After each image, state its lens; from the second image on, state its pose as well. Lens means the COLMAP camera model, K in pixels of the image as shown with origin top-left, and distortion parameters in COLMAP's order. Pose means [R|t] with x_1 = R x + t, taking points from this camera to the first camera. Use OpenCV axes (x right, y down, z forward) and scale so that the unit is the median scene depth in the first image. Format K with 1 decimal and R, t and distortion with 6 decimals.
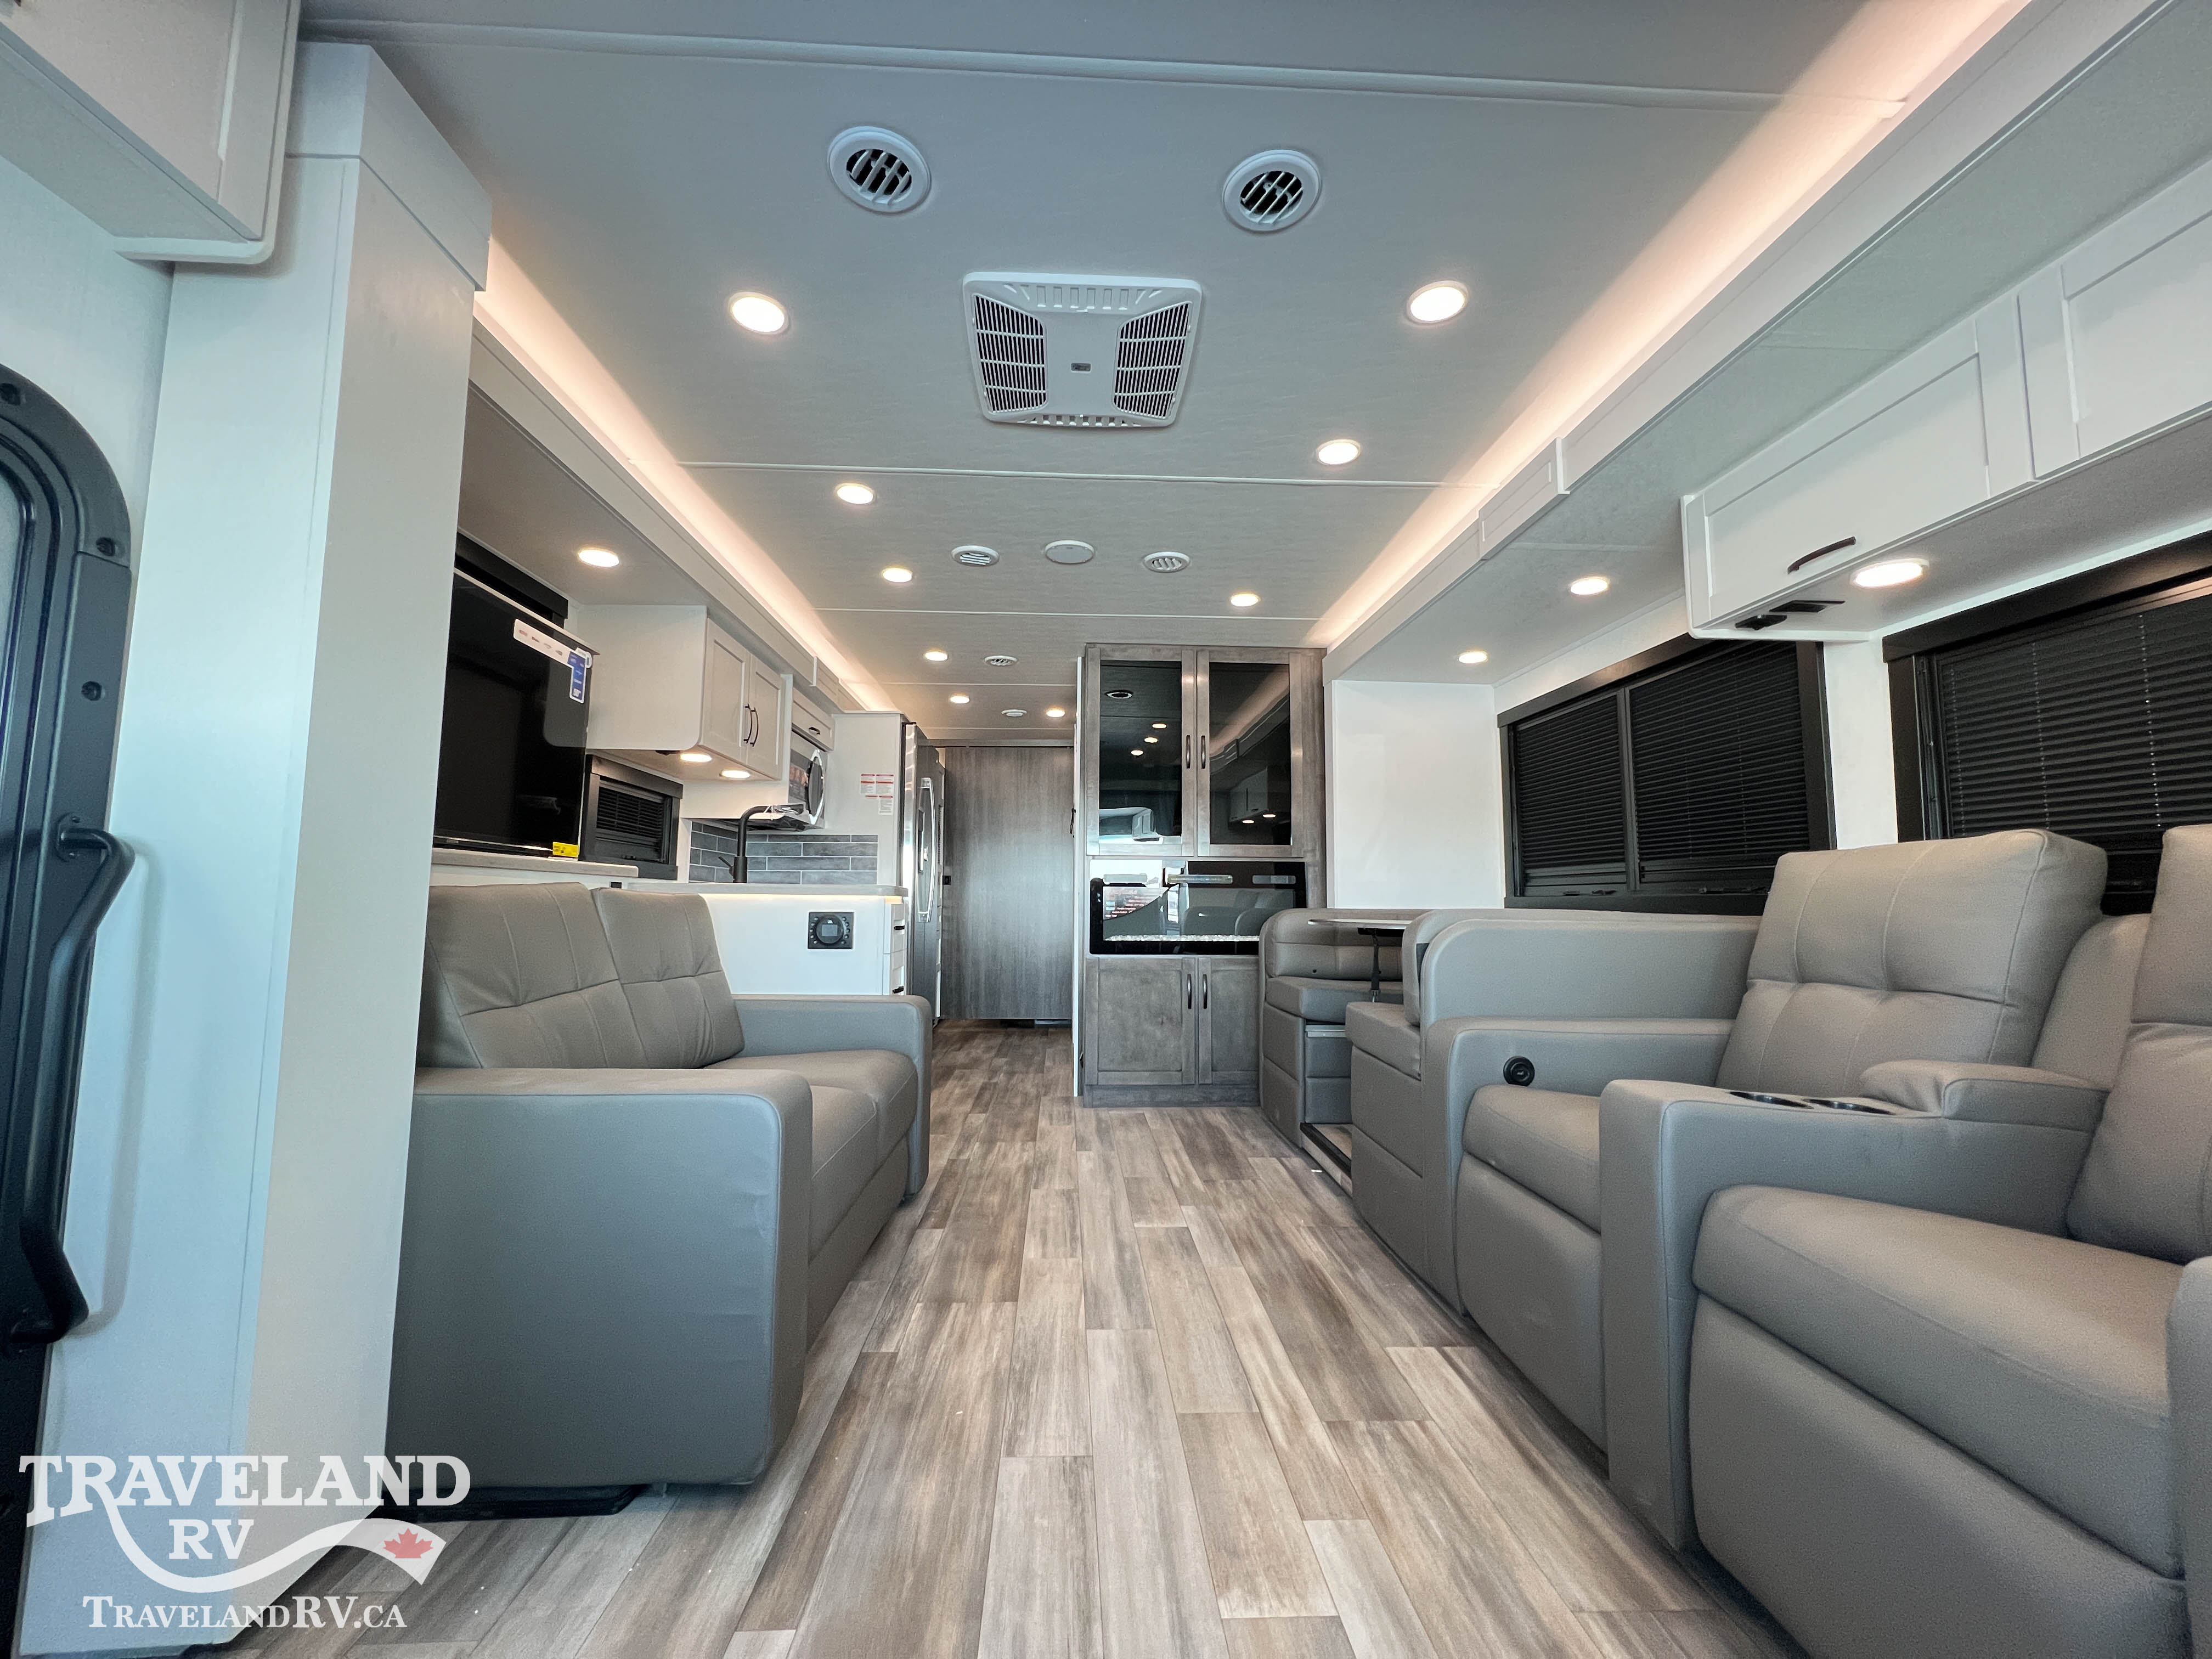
lens RADIAL K [[880.0, 0, 1101.0], [0, 880.0, 826.5], [0, 0, 1]] dist [0.000004, 0.000032]
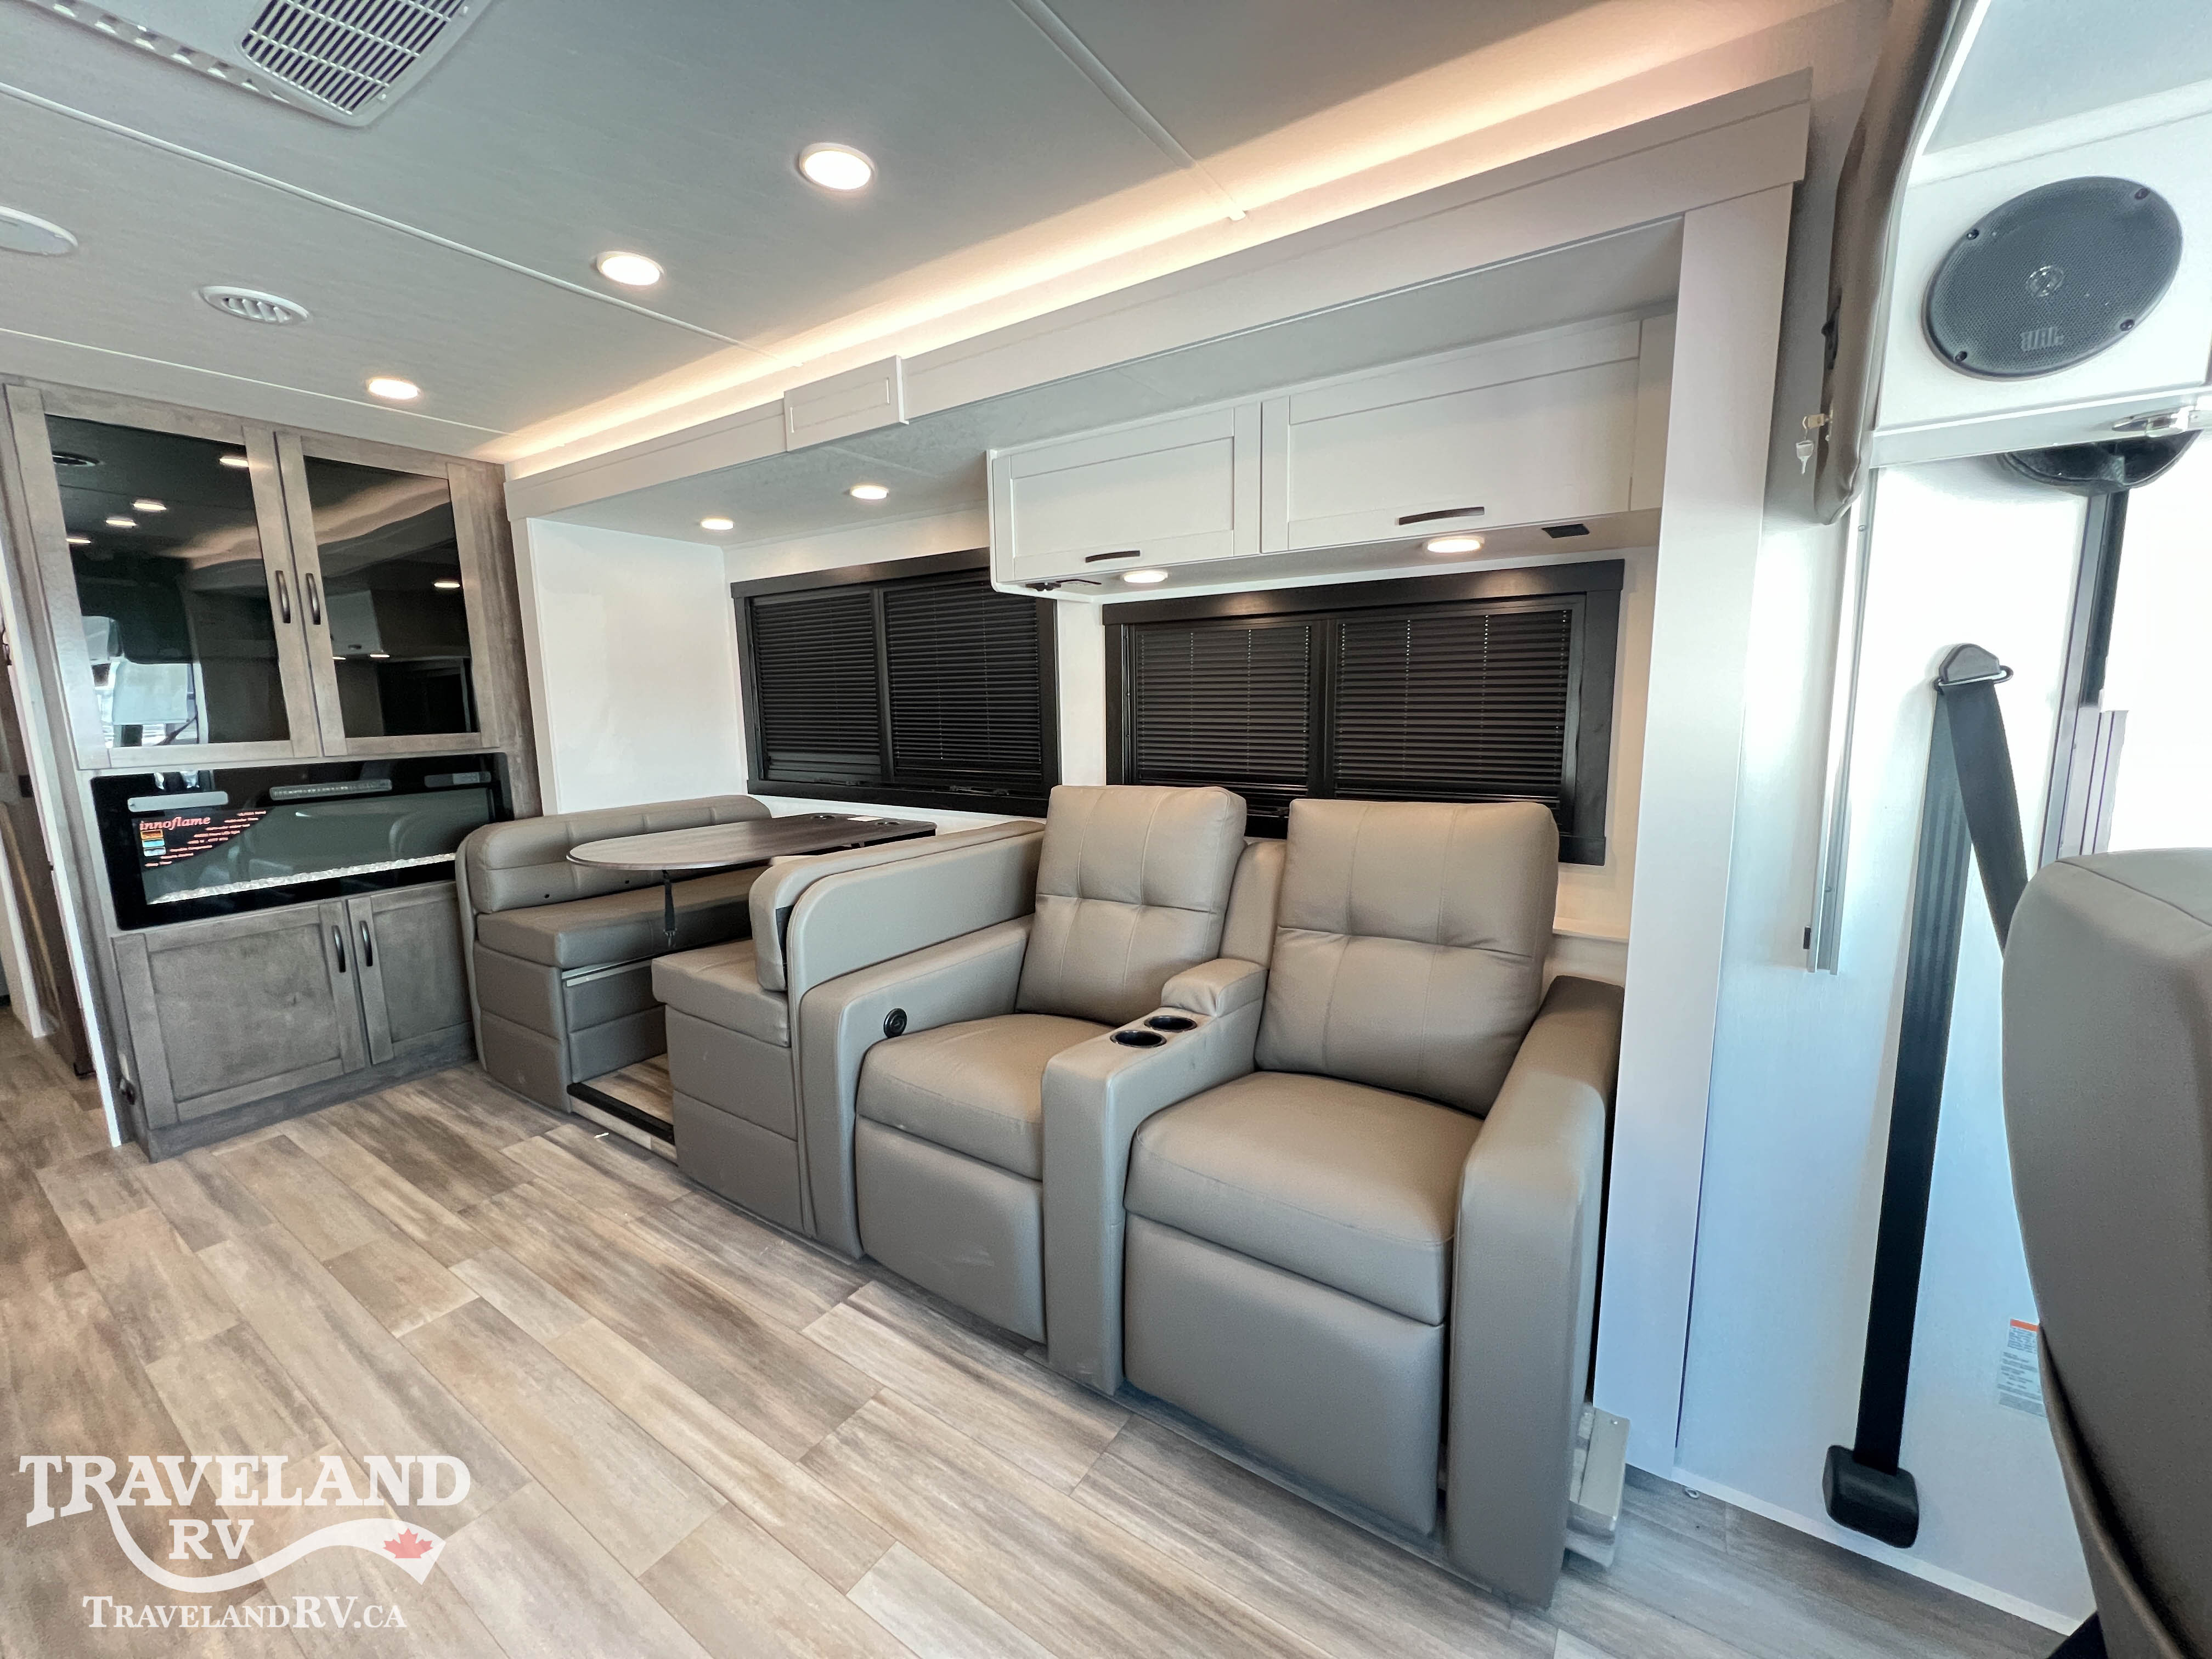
lens RADIAL K [[880.0, 0, 1104.0], [0, 880.0, 826.0], [0, 0, 1]] dist [0.000004, 0.000032]
pose [[0.590993, -0.138803, 0.794645, -0.140640], [-0.047636, 0.977361, 0.206147, -0.141108], [-0.805269, -0.159685, 0.571002, 0.191212]]
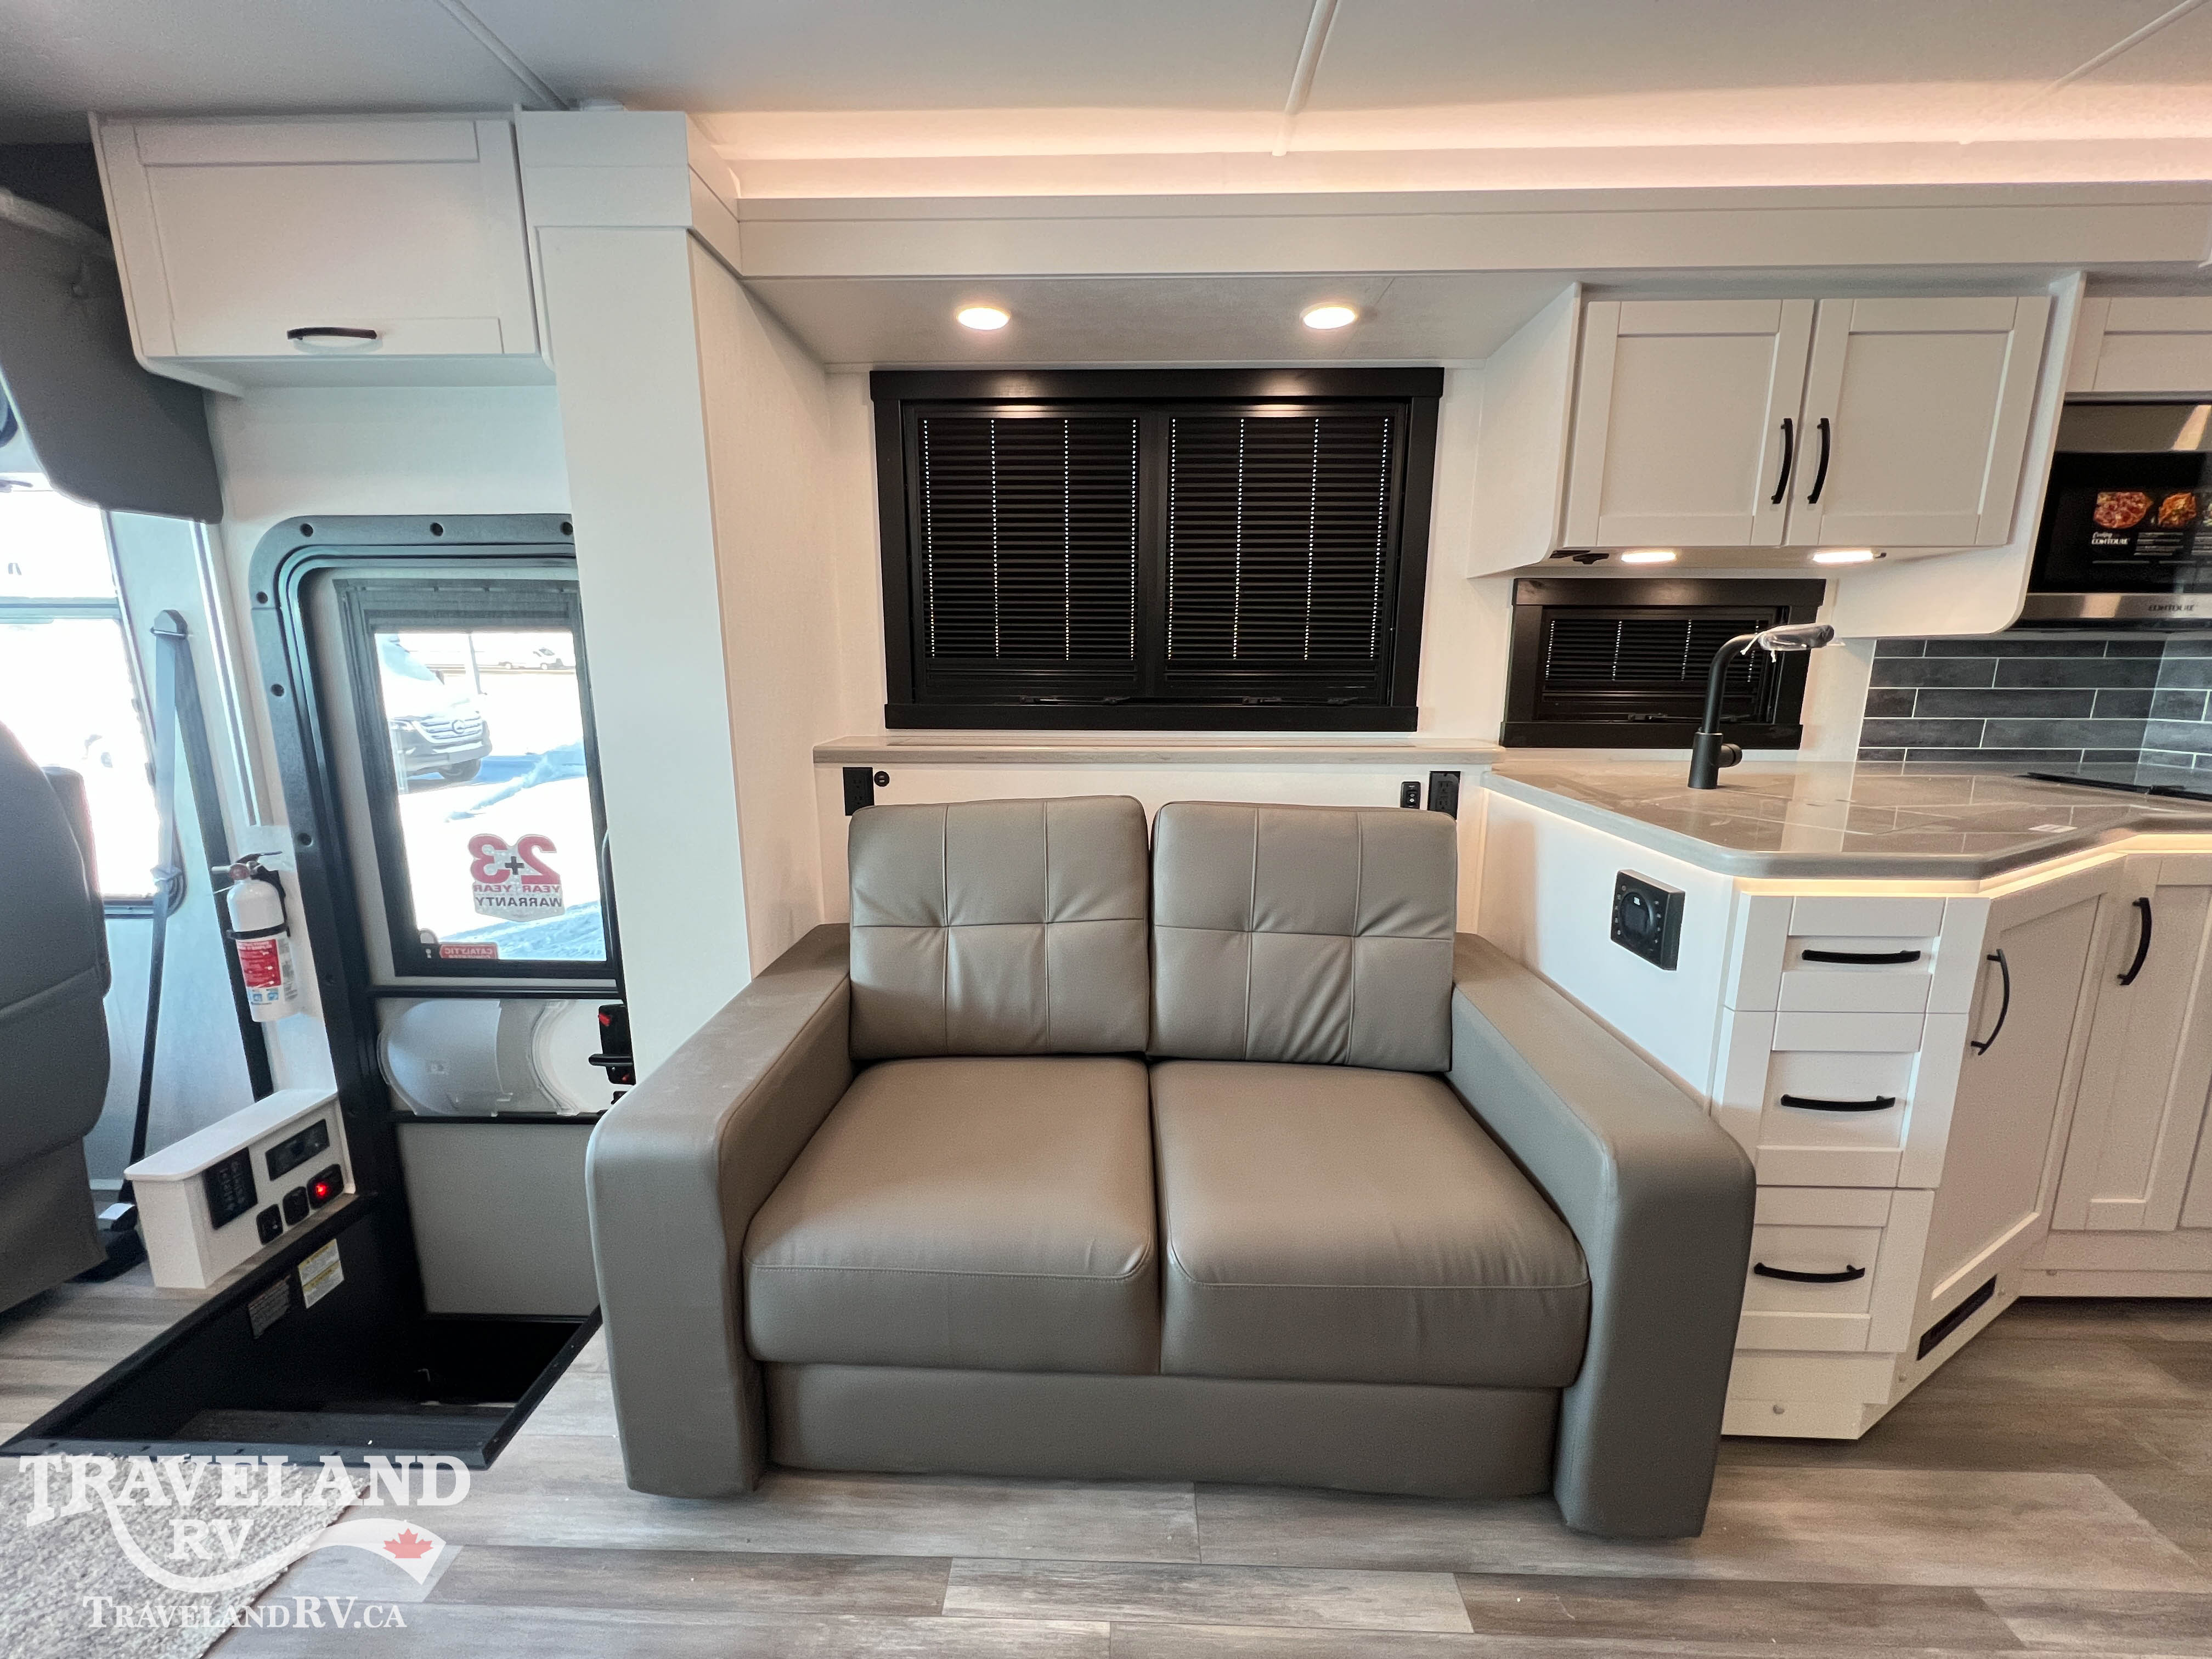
lens RADIAL K [[880.0, 0, 1105.0], [0, 880.0, 827.4], [0, 0, 1]] dist [0.000004, 0.000032]
pose [[-0.069888, 0.181092, -0.980980, 0.213145], [0.089364, 0.980567, 0.174649, -0.049437], [0.993544, -0.075458, -0.084713, 0.909330]]
